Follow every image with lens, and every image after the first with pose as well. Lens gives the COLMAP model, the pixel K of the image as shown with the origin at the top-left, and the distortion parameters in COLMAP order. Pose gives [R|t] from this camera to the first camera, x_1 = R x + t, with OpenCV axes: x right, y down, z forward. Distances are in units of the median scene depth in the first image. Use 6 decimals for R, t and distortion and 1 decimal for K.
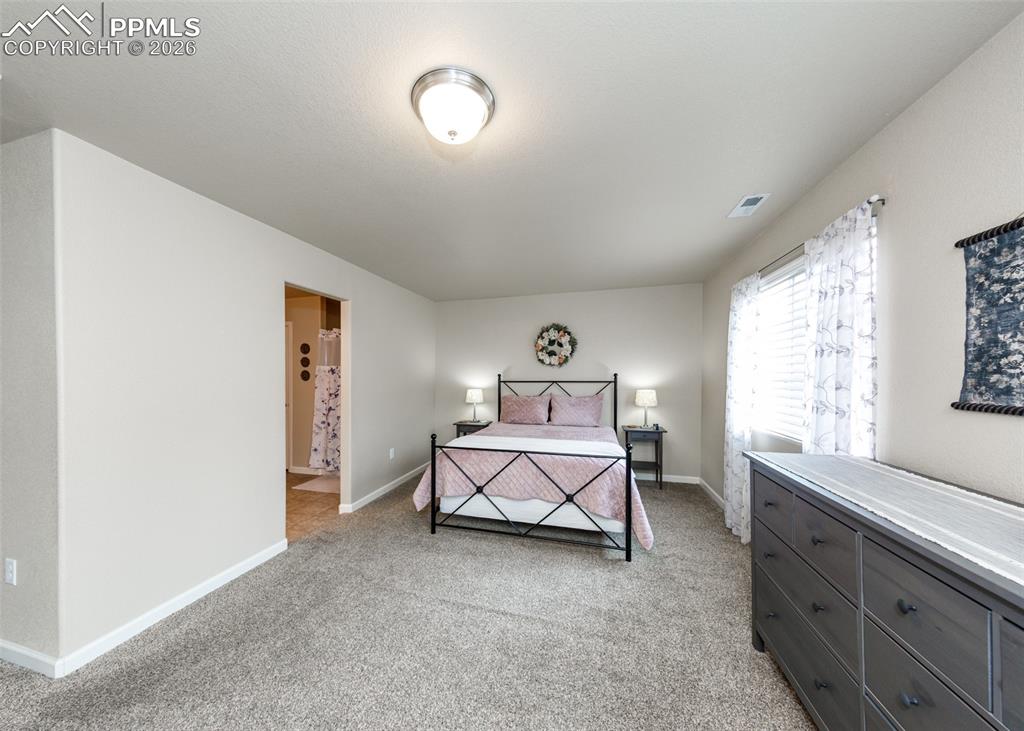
lens RADIAL K [[361.8, 0, 496.7], [0, 361.8, 375.1], [0, 0, 1]] dist [0.009393, -0.000185]
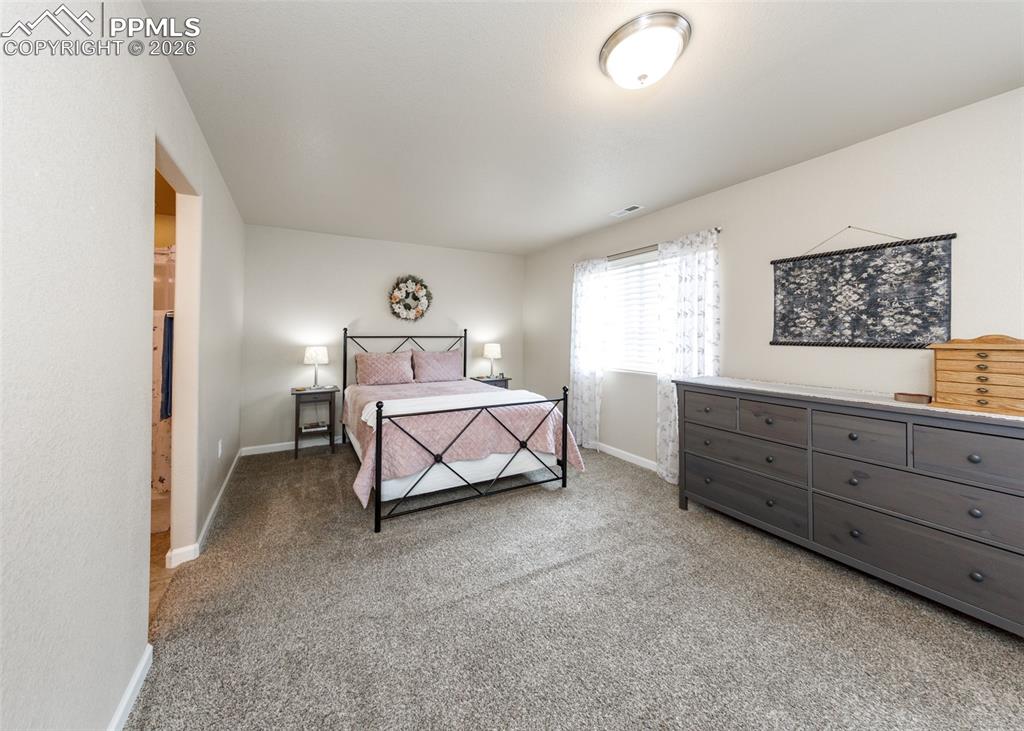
lens RADIAL K [[361.8, 0, 489.3], [0, 361.8, 333.5], [0, 0, 1]] dist [0.009393, -0.000185]
pose [[0.719196, 0.006644, 0.694776, -0.553411], [-0.004179, 0.999978, -0.005238, 0.021637], [-0.694795, 0.000864, 0.719207, 0.289817]]
